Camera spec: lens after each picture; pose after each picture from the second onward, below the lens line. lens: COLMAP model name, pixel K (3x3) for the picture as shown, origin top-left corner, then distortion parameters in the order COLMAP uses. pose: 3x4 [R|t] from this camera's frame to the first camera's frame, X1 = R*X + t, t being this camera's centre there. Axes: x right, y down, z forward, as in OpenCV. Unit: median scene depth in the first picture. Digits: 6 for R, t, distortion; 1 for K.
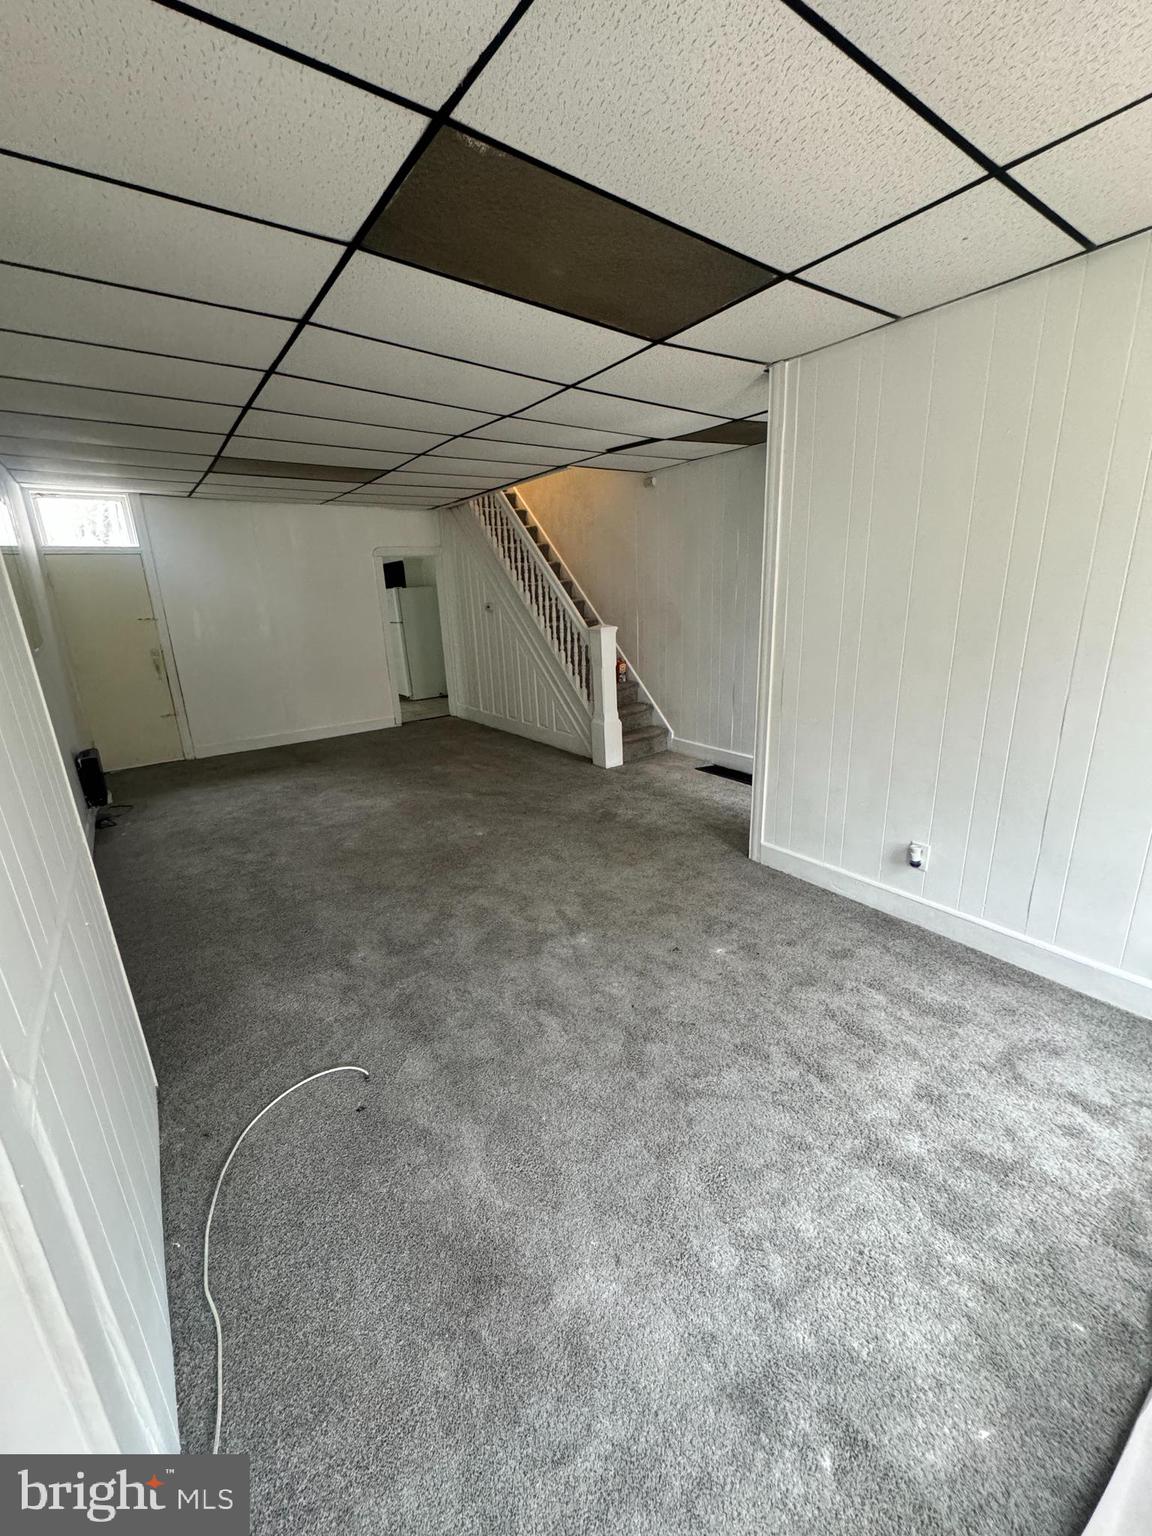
lens RADIAL K [[612.5, 0, 577.6], [0, 612.5, 767.5], [0, 0, 1]] dist [-0.002160, -0.000694]
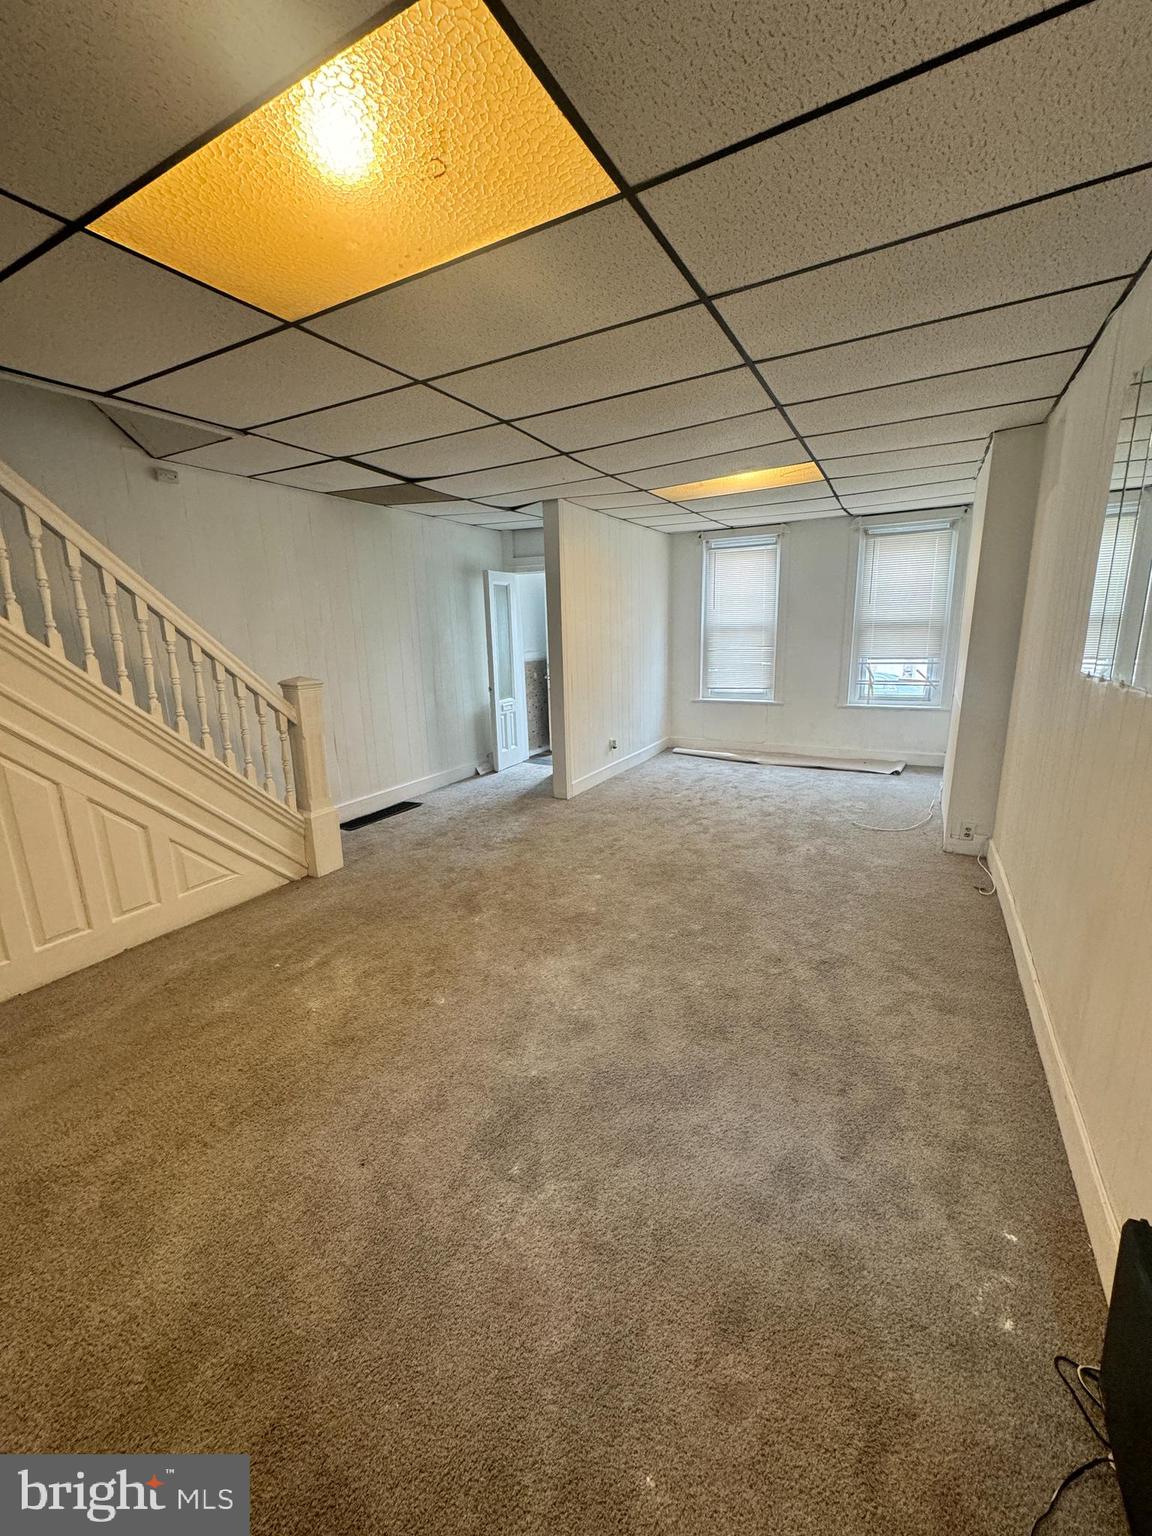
lens RADIAL K [[612.5, 0, 578.0], [0, 612.5, 765.7], [0, 0, 1]] dist [-0.002160, -0.000694]
pose [[-0.425659, -0.151223, 0.892158, -0.807667], [0.292954, 0.909807, 0.293987, -0.276575], [-0.856149, 0.386500, -0.342967, 1.093548]]
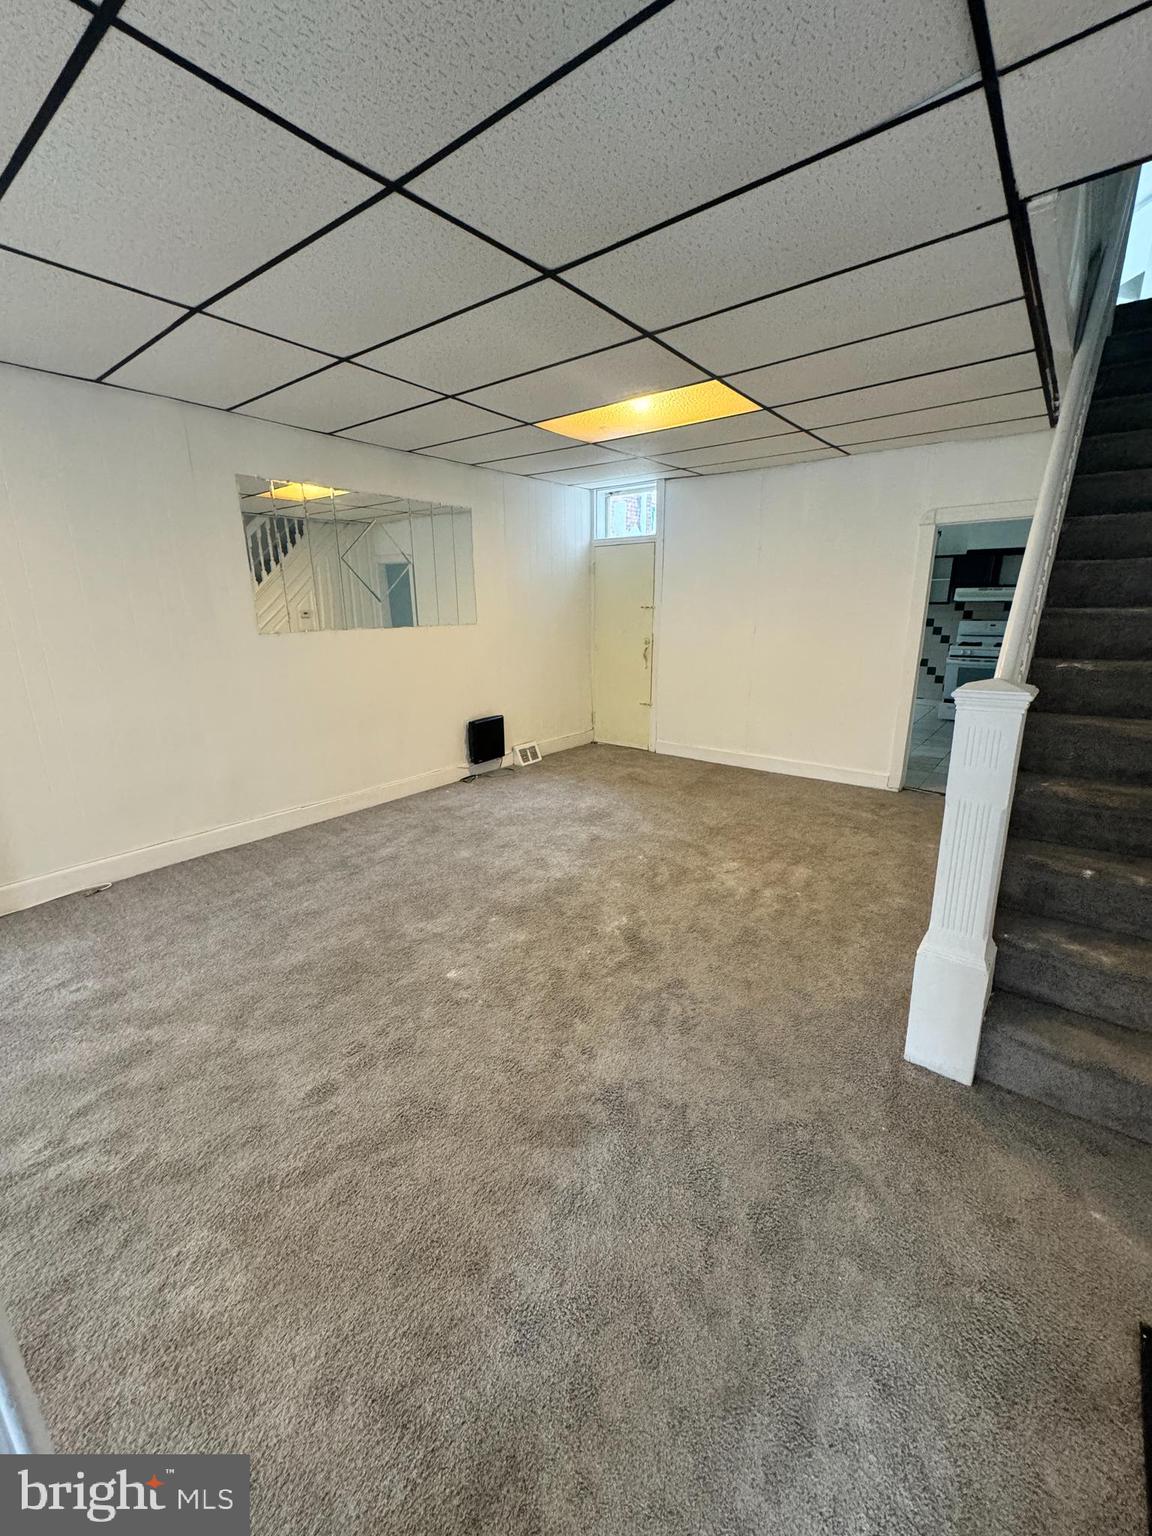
lens RADIAL K [[612.5, 0, 572.0], [0, 612.5, 765.2], [0, 0, 1]] dist [-0.002160, -0.000694]
pose [[0.259327, 0.281297, -0.923916, 0.324324], [-0.271995, 0.939194, 0.209604, -0.214349], [0.926698, 0.196945, 0.320069, 0.749175]]
